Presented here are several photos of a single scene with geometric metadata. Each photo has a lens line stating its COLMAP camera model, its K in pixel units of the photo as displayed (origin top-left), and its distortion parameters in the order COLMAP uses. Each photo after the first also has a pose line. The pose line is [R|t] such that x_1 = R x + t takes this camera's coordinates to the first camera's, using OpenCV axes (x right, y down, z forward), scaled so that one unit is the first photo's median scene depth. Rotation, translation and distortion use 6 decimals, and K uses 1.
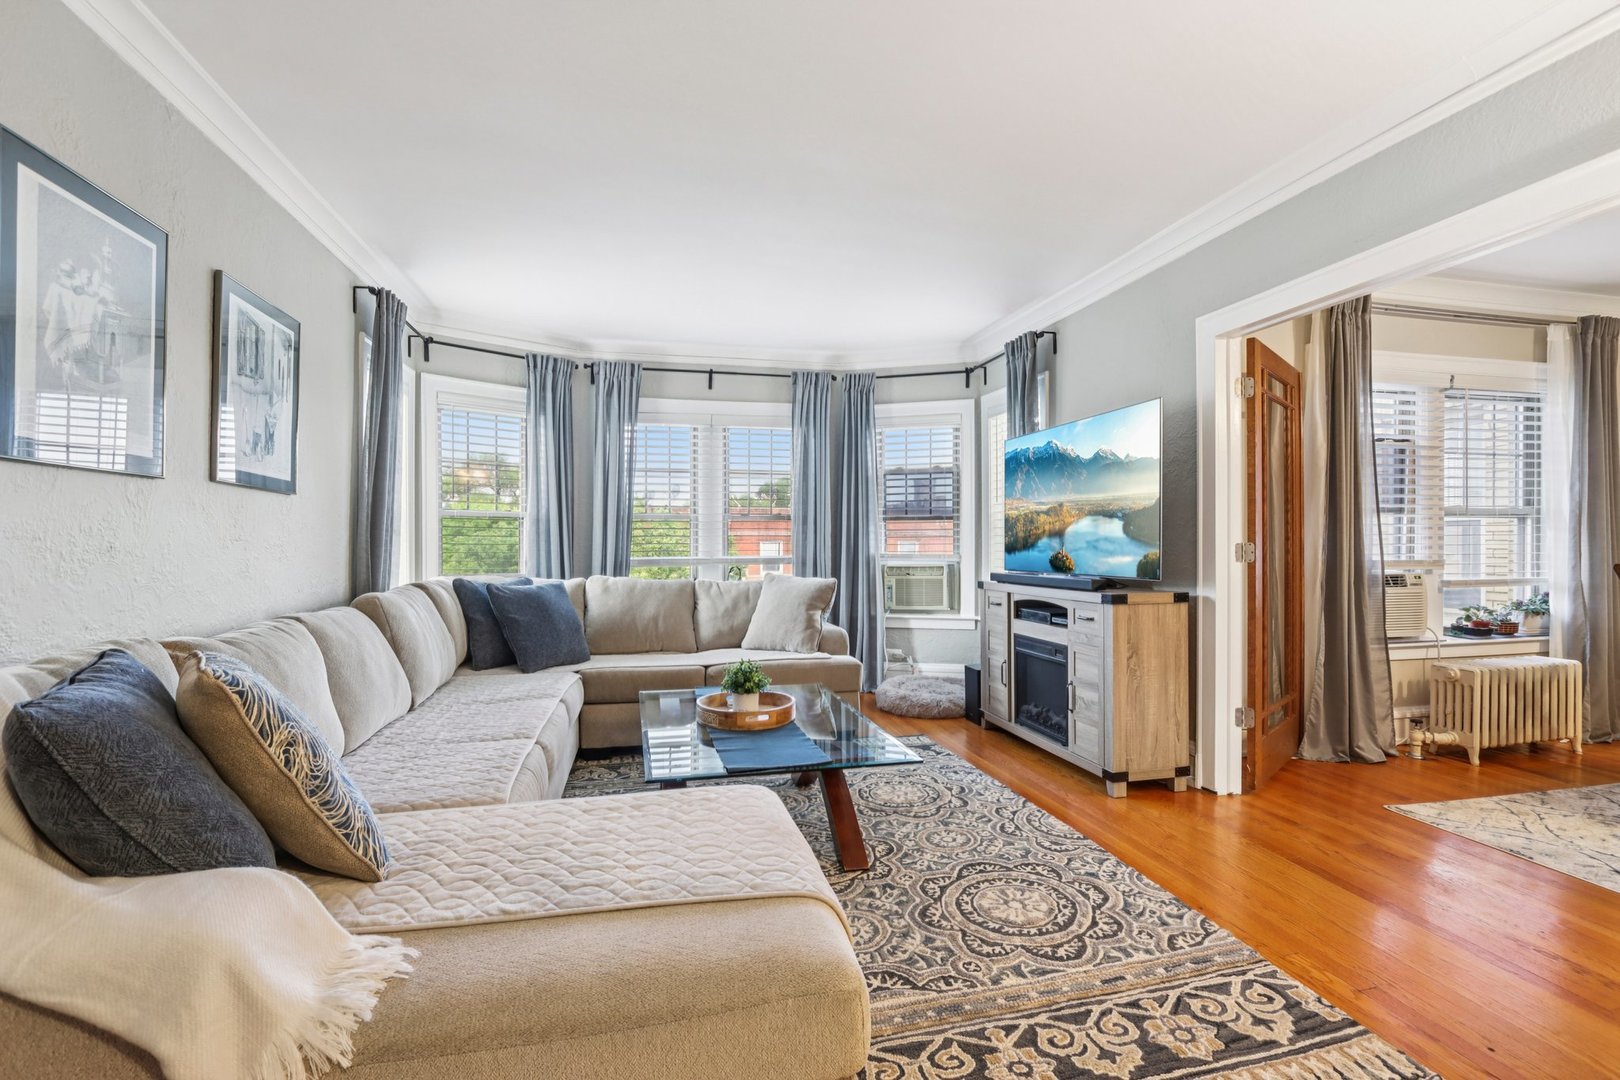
lens RADIAL K [[762.8, 0, 807.6], [0, 762.8, 540.4], [0, 0, 1]] dist [-0.016597, 0.004040]
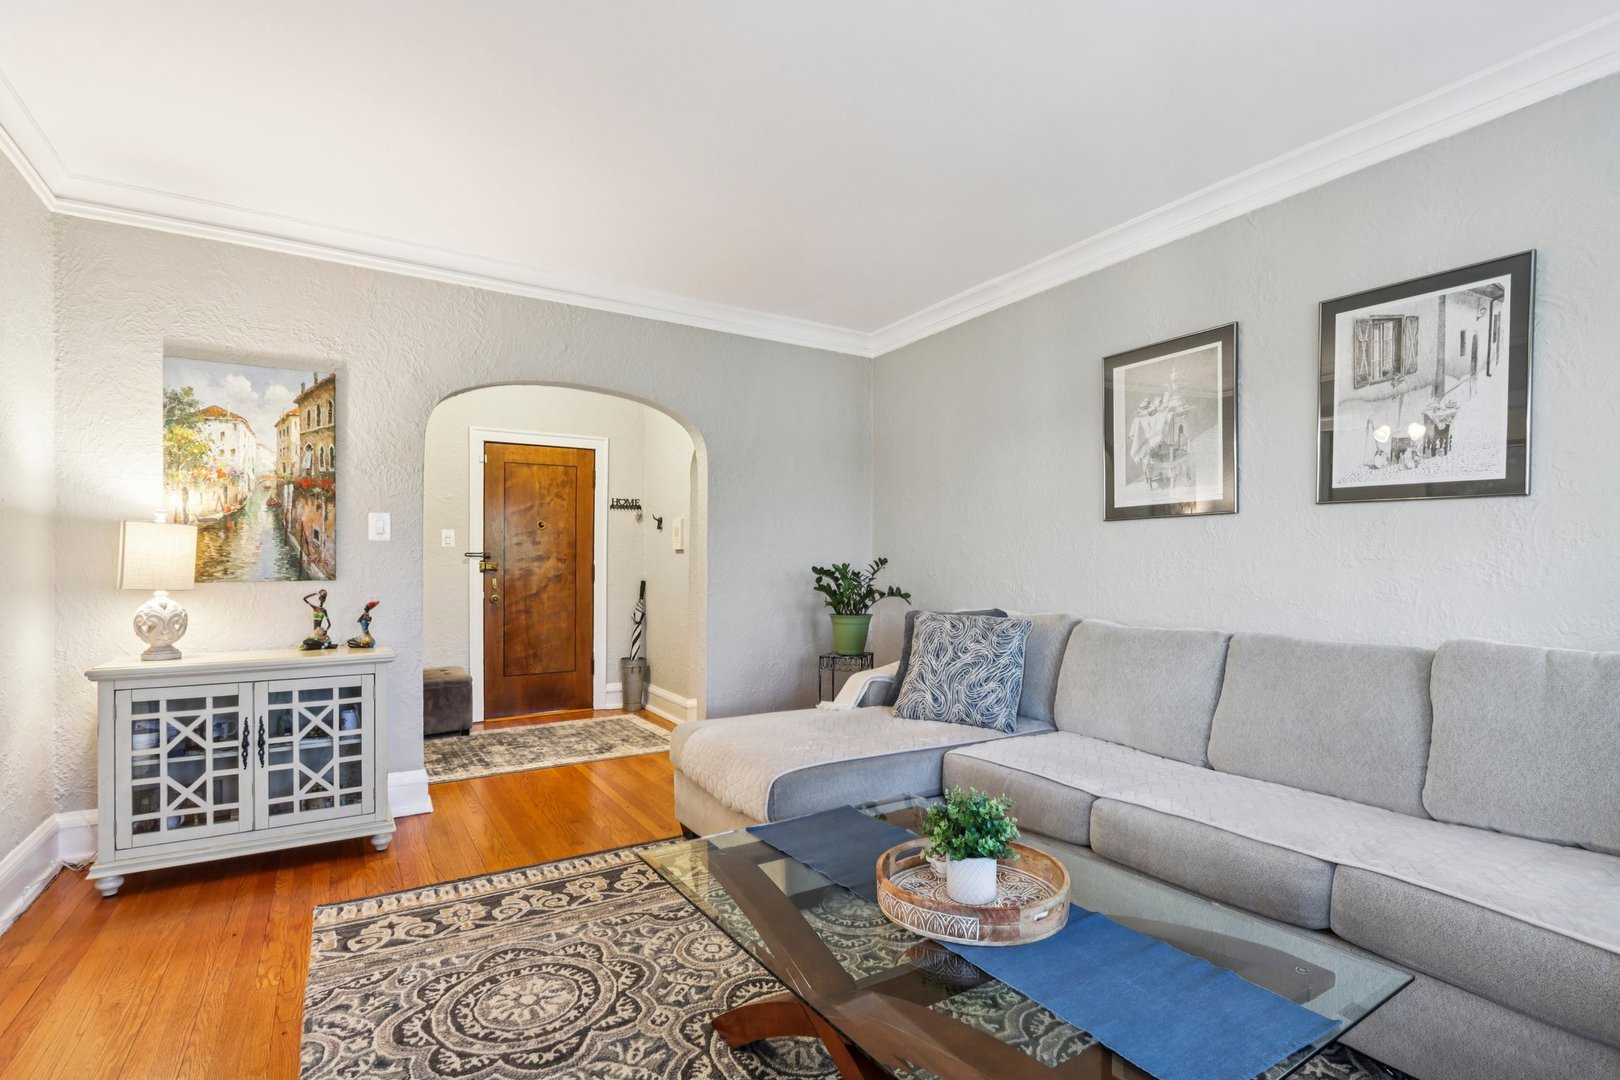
lens RADIAL K [[762.8, 0, 816.5], [0, 762.8, 569.5], [0, 0, 1]] dist [-0.016597, 0.004040]
pose [[-0.942297, 0.011423, -0.334584, 0.262440], [0.011279, 0.999934, 0.002373, 0.003288], [0.334589, -0.001538, -0.942363, 2.016567]]
